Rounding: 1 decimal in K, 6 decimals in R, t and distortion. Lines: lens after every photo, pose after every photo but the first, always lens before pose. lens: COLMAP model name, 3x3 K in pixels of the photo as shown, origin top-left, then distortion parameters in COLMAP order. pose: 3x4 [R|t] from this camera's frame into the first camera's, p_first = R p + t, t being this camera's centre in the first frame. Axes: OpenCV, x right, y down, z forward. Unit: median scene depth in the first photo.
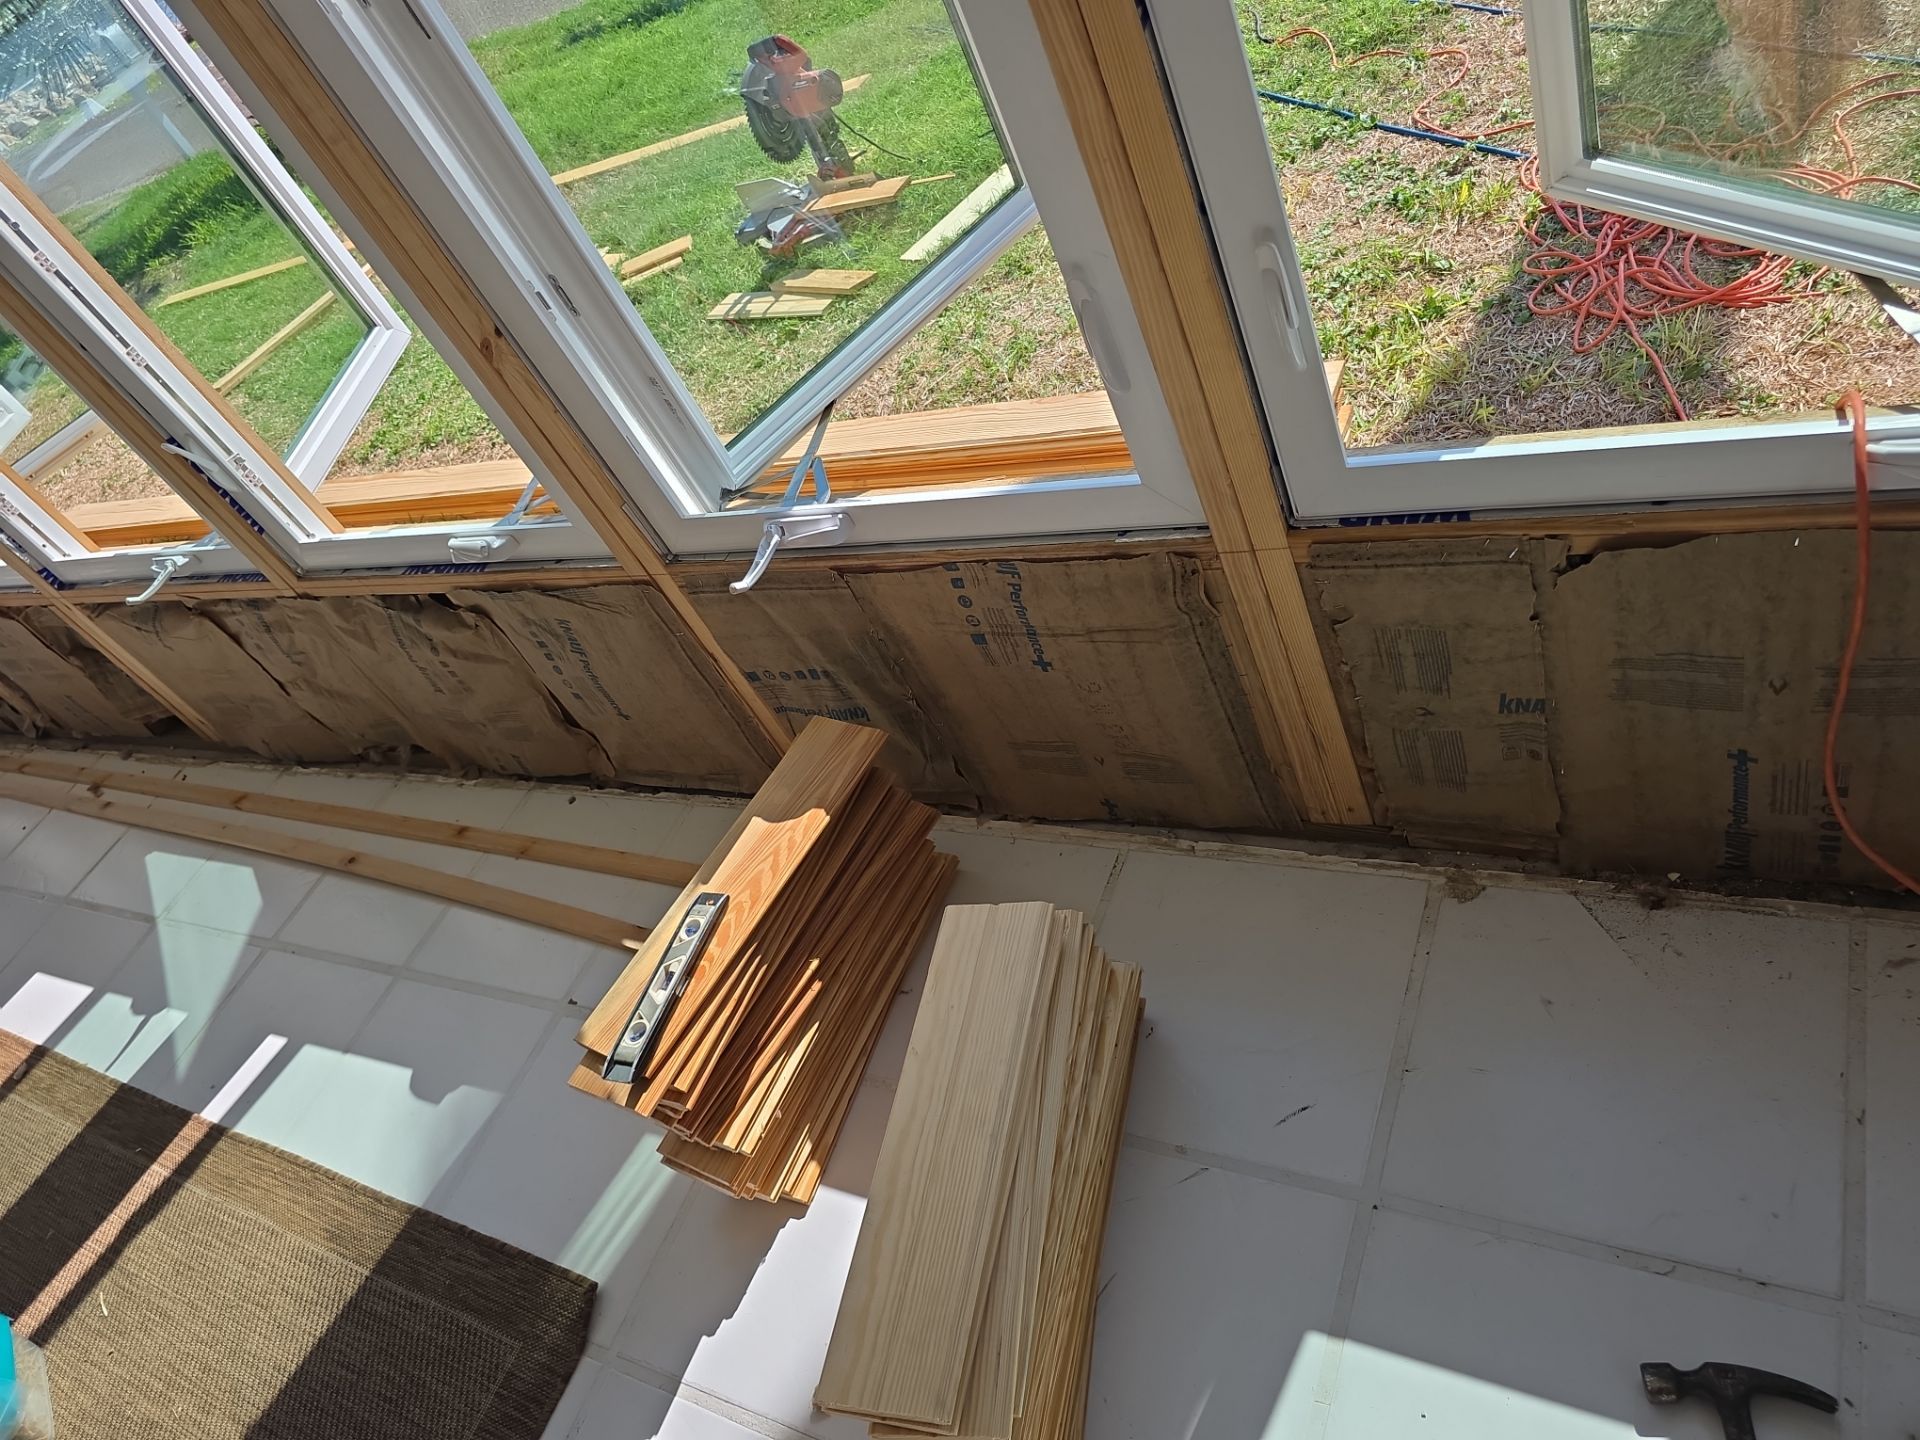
lens RADIAL K [[1281.7, 0, 960.0], [0, 1281.7, 720.0], [0, 0, 1]] dist [0.051434, -0.042523]
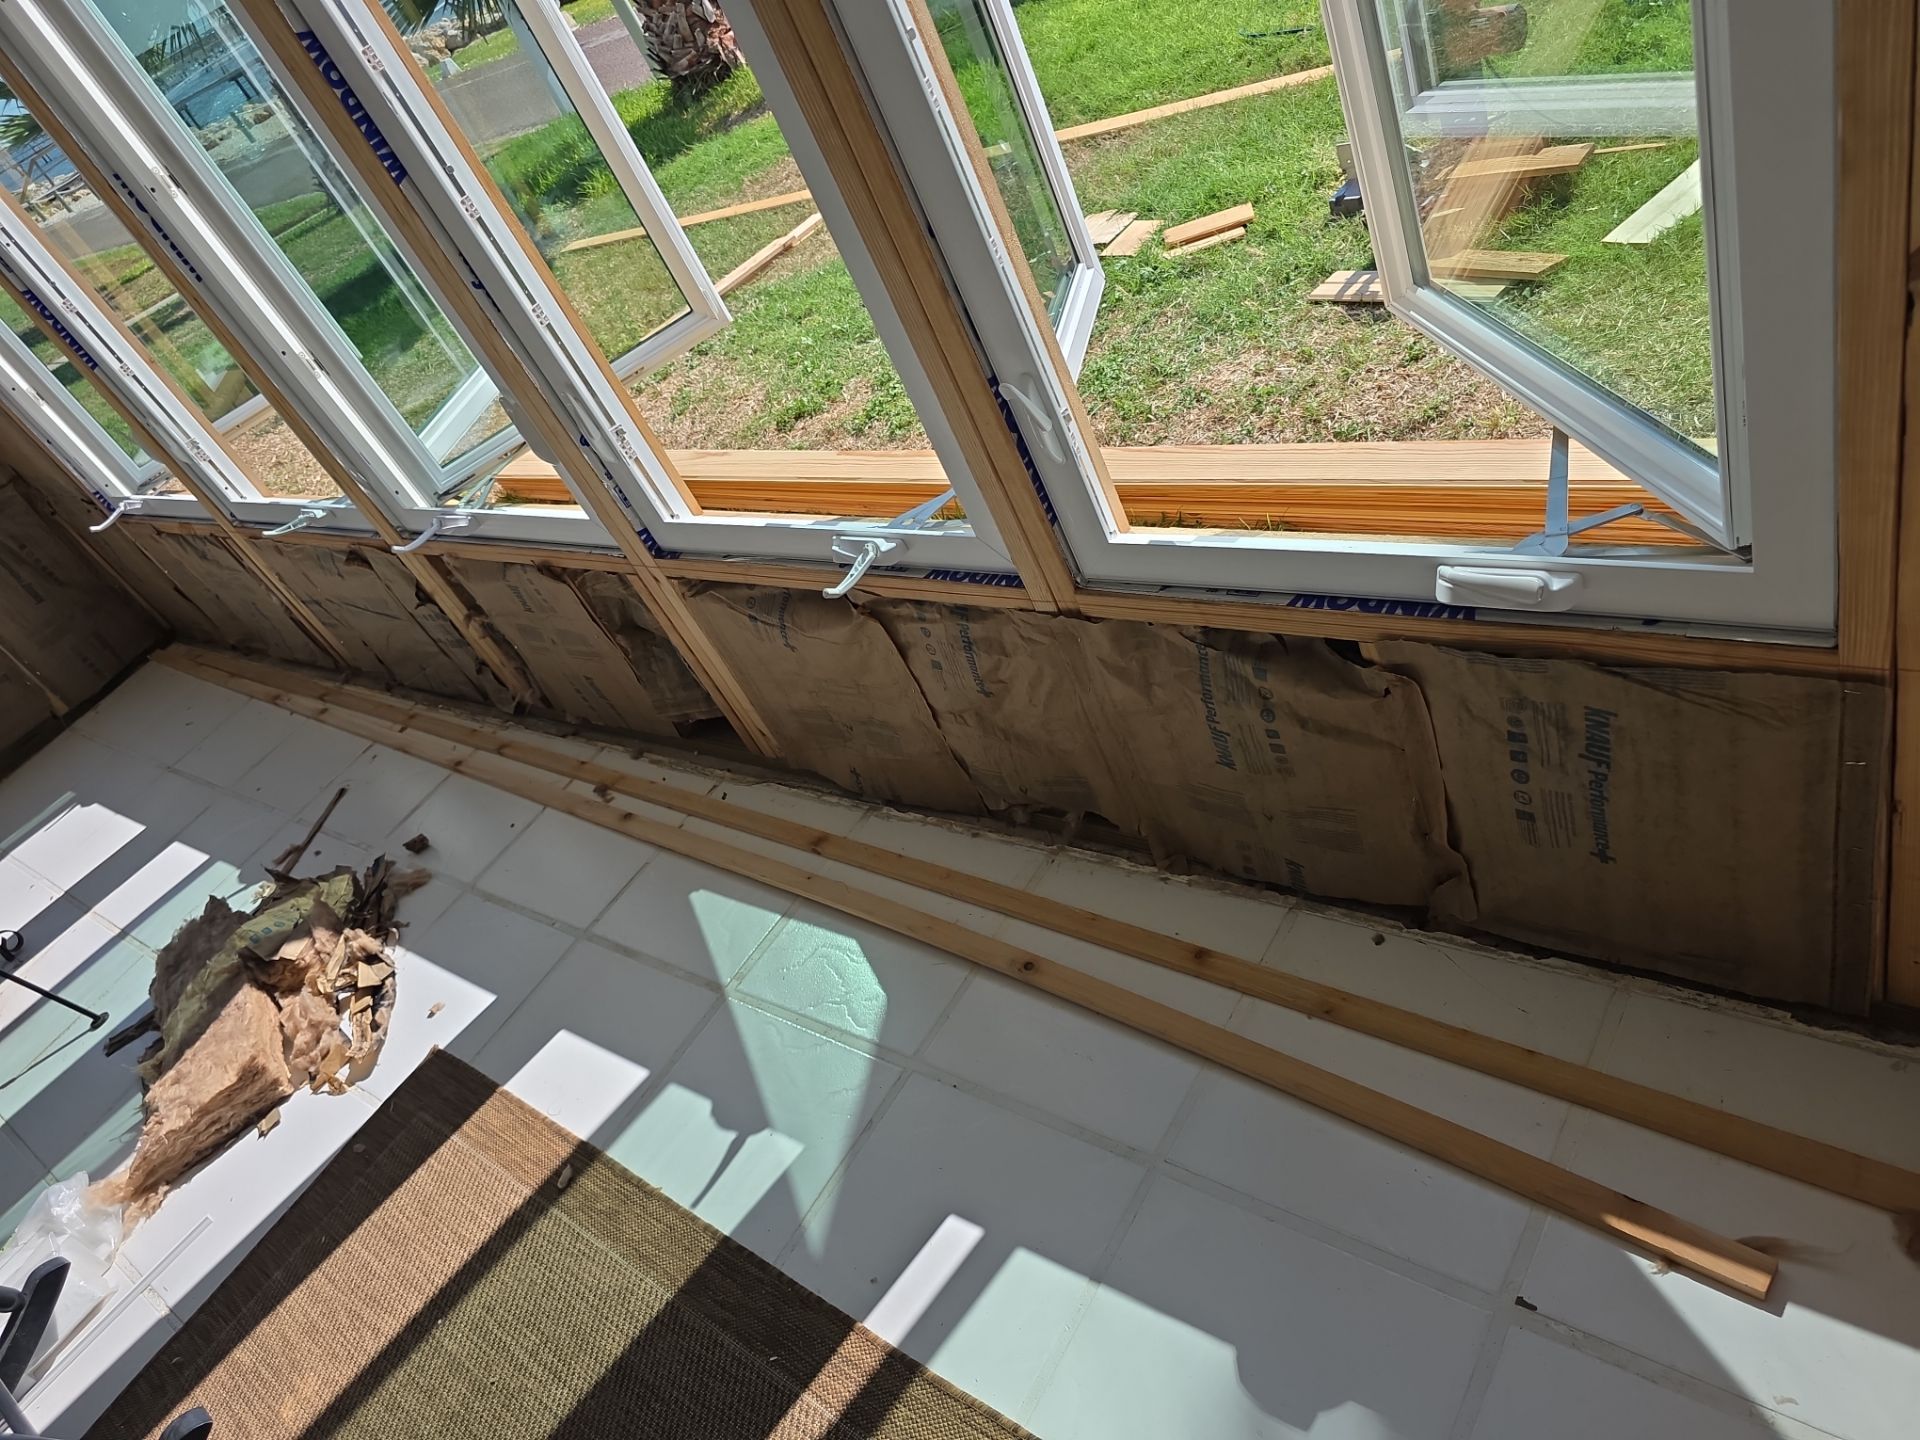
lens RADIAL K [[1239.7, 0, 983.4], [0, 1239.7, 711.9], [0, 0, 1]] dist [0.052260, -0.045931]
pose [[0.987331, 0.121090, -0.102539, -0.412581], [-0.122235, 0.992489, -0.004937, -0.027806], [0.101171, 0.017408, 0.994717, 0.269589]]
